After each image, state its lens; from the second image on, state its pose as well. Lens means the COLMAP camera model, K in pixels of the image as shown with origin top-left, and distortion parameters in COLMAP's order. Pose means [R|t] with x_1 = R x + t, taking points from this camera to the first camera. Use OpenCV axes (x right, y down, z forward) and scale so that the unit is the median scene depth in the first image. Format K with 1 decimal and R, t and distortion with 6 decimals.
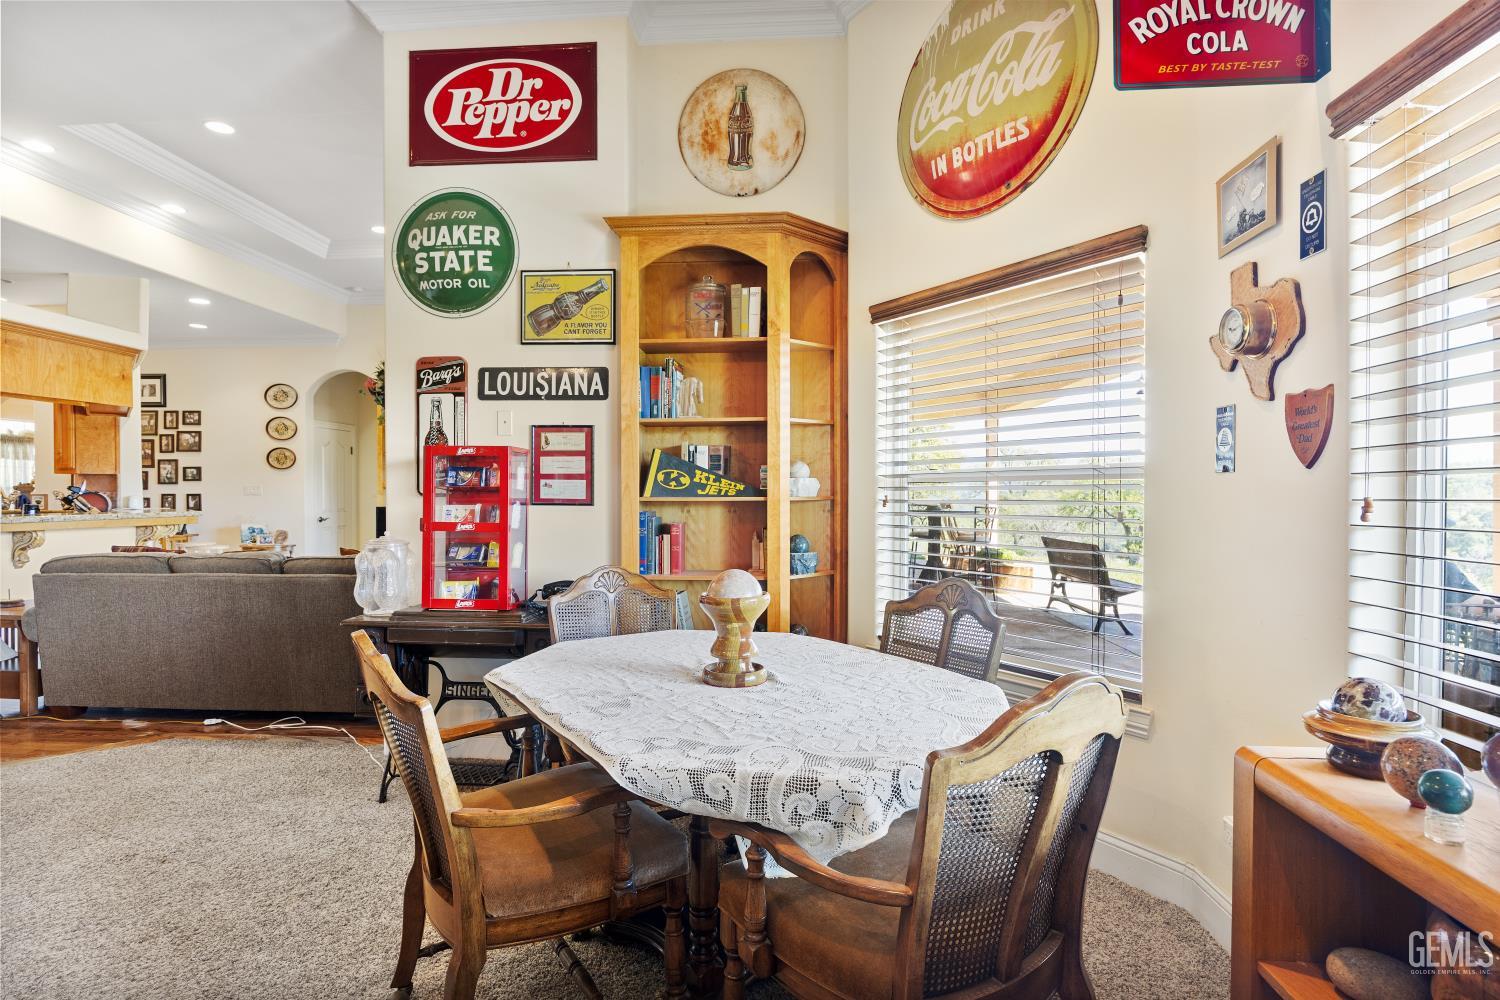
lens RADIAL K [[785.6, 0, 750.0], [0, 785.6, 500.0], [0, 0, 1]] dist [-0.001458, -0.000336]
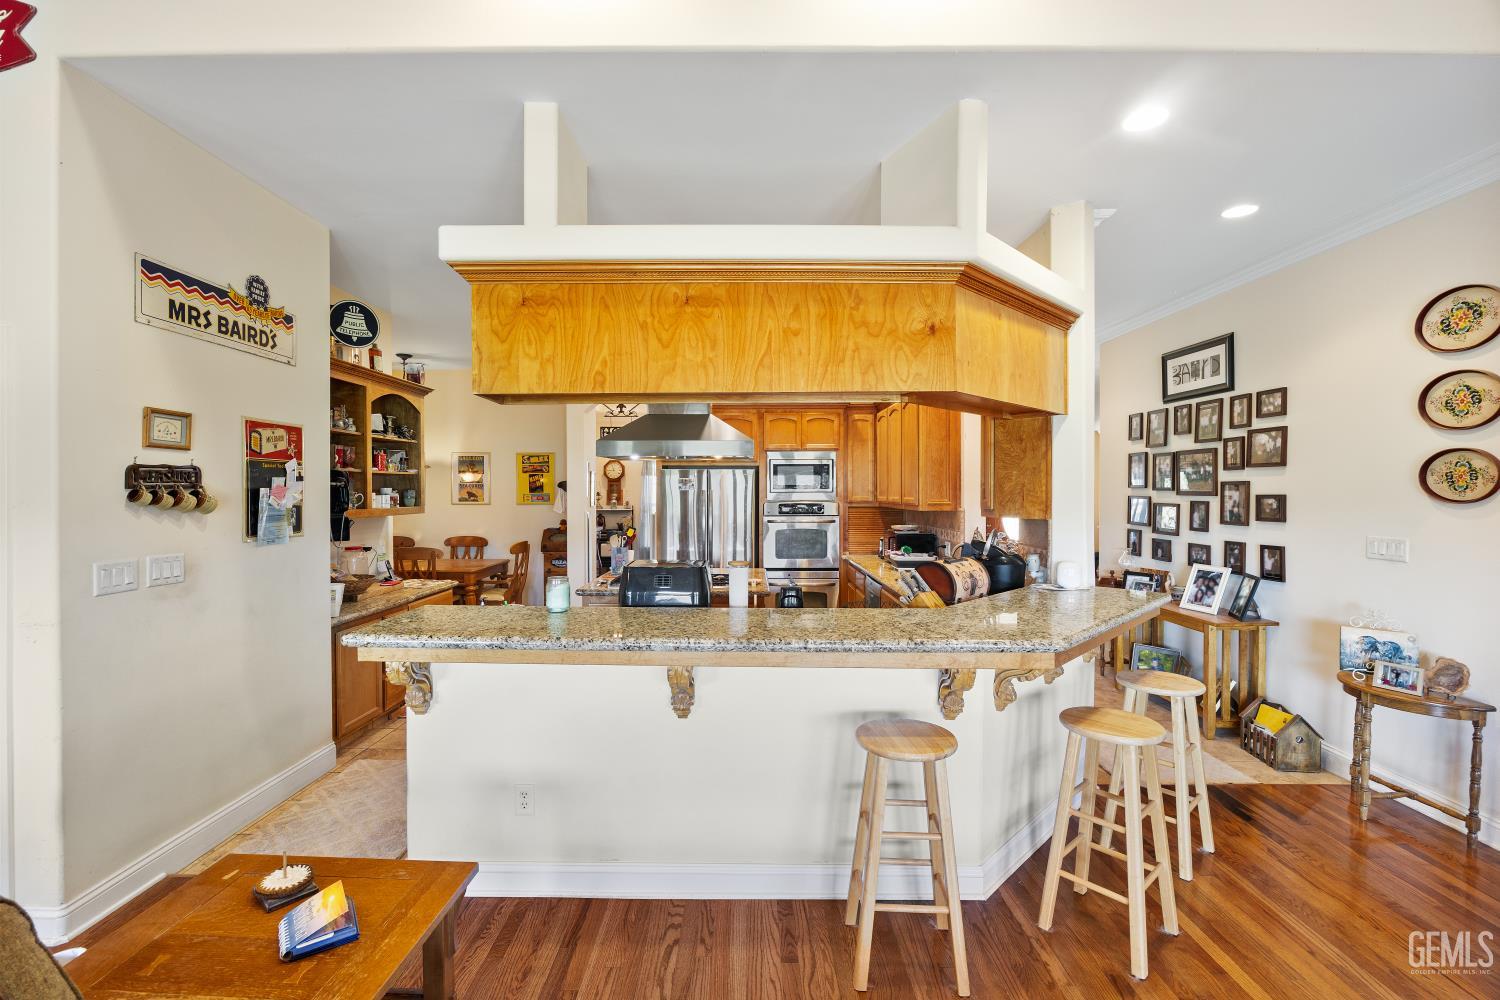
lens RADIAL K [[660.0, 0, 748.2], [0, 660.0, 492.0], [0, 0, 1]] dist [-0.001837, -0.000203]
pose [[0.076363, 0.003990, -0.997072, -0.291595], [-0.010307, 0.999942, 0.003212, -0.042012], [0.997027, 0.010032, 0.076399, 0.611962]]
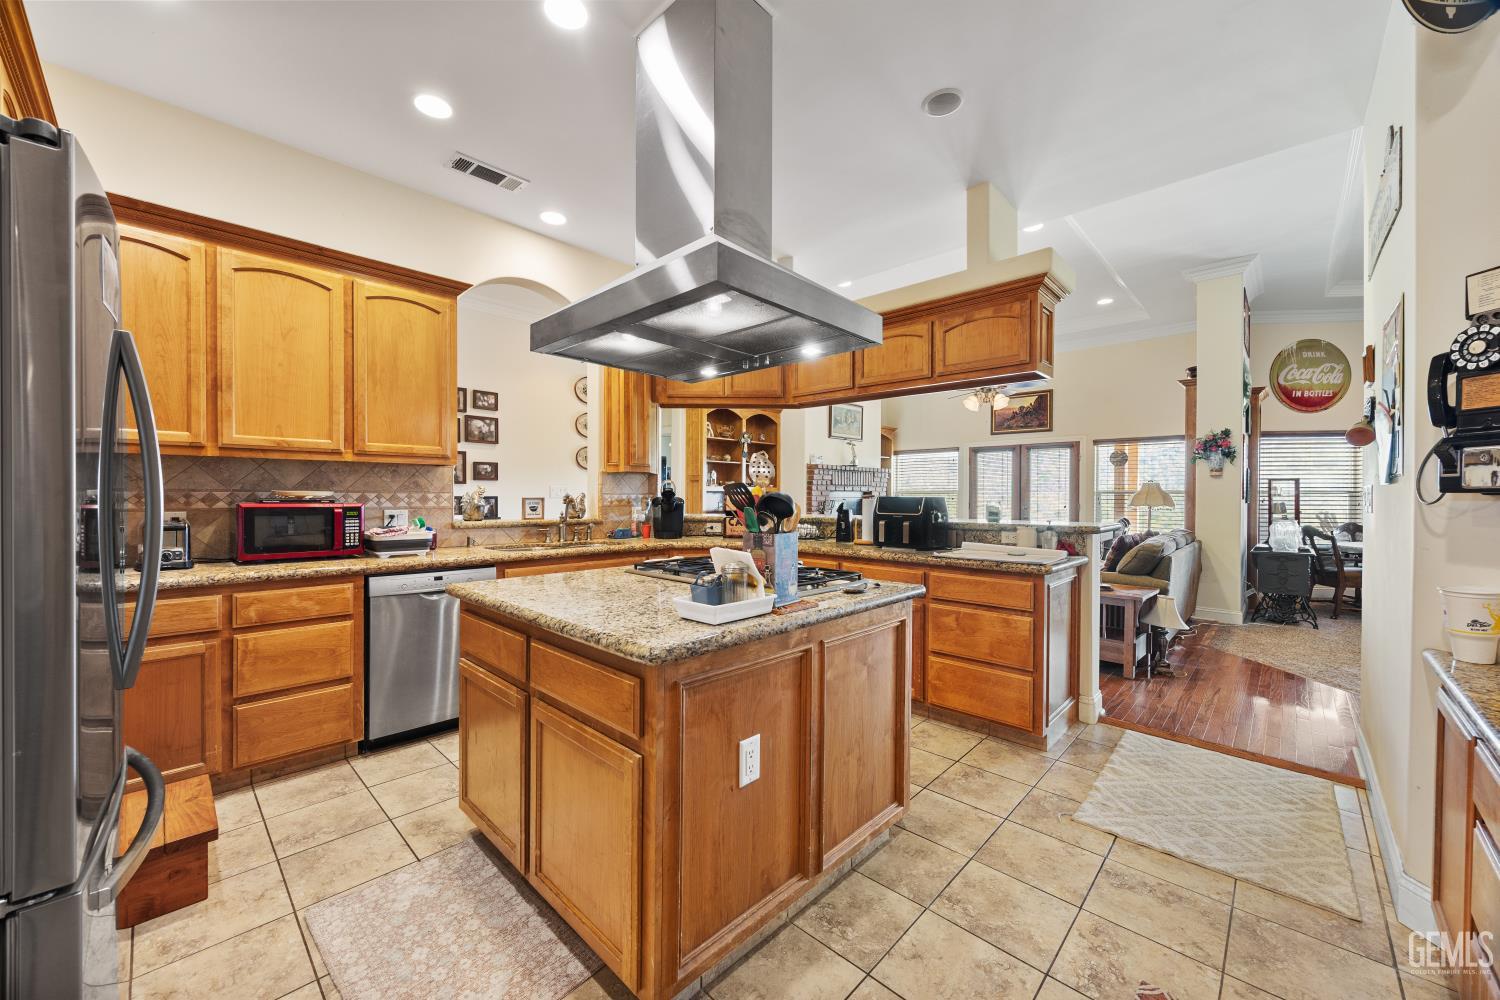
lens RADIAL K [[566.3, 0, 744.7], [0, 566.3, 499.8], [0, 0, 1]] dist [-0.002848, -0.000165]
pose [[0.635973, -0.002063, 0.771708, -0.985820], [0.002583, 0.999997, 0.000545, -0.003994], [-0.771707, 0.001647, 0.635976, 0.435014]]
